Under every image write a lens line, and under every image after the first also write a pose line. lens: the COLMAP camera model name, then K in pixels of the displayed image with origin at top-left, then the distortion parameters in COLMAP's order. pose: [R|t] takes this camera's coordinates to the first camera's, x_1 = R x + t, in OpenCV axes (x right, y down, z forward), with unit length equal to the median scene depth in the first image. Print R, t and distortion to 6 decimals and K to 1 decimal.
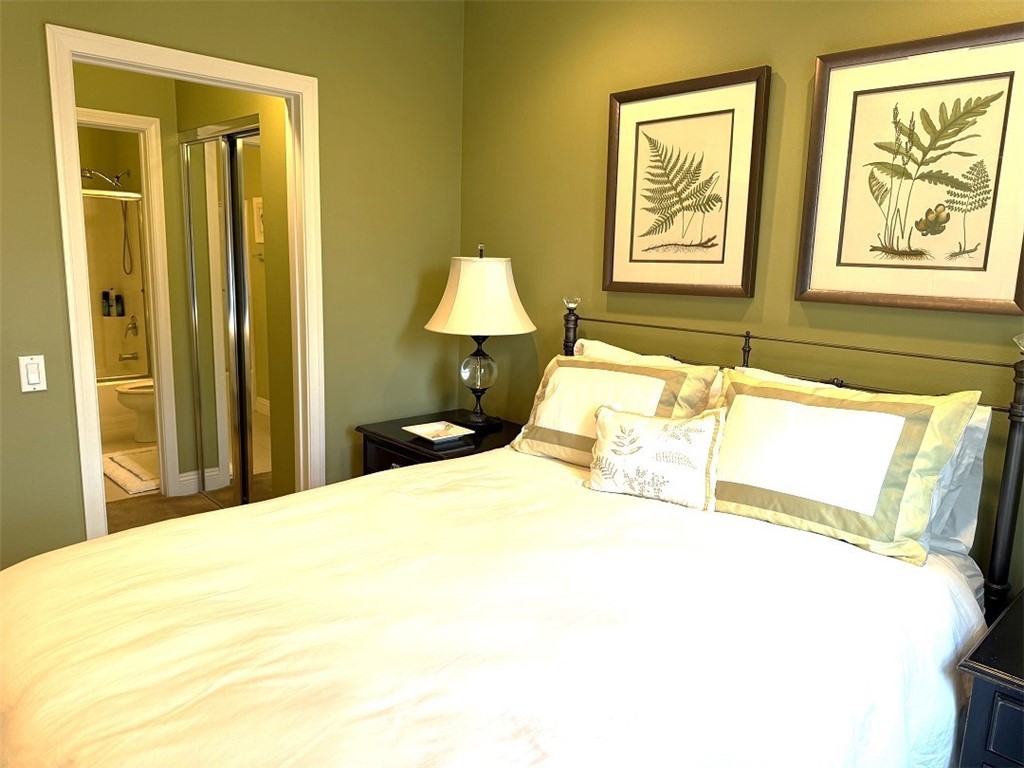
lens RADIAL K [[725.4, 0, 512.0], [0, 725.4, 384.0], [0, 0, 1]] dist [0.145078, -0.196570]
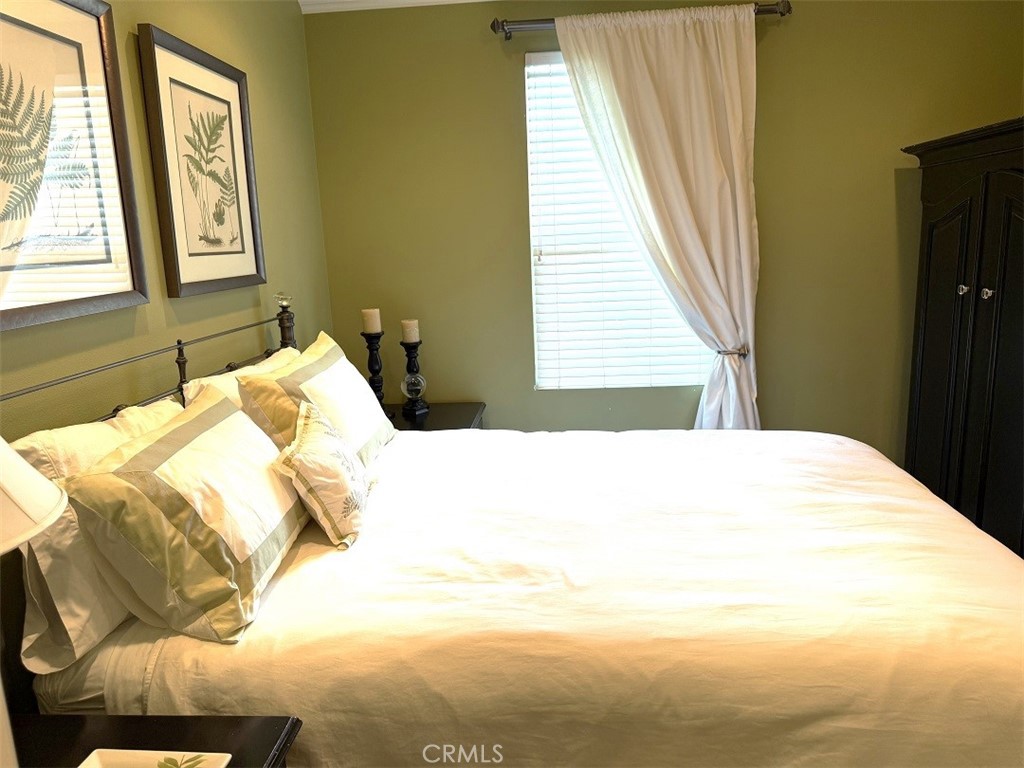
lens RADIAL K [[742.4, 0, 512.0], [0, 742.4, 384.0], [0, 0, 1]] dist [-0.006881, -0.002418]
pose [[-0.676093, -0.144594, 0.722490, -0.489678], [0.154765, 0.930813, 0.331113, -0.221124], [-0.720379, 0.335679, -0.606938, 1.141545]]
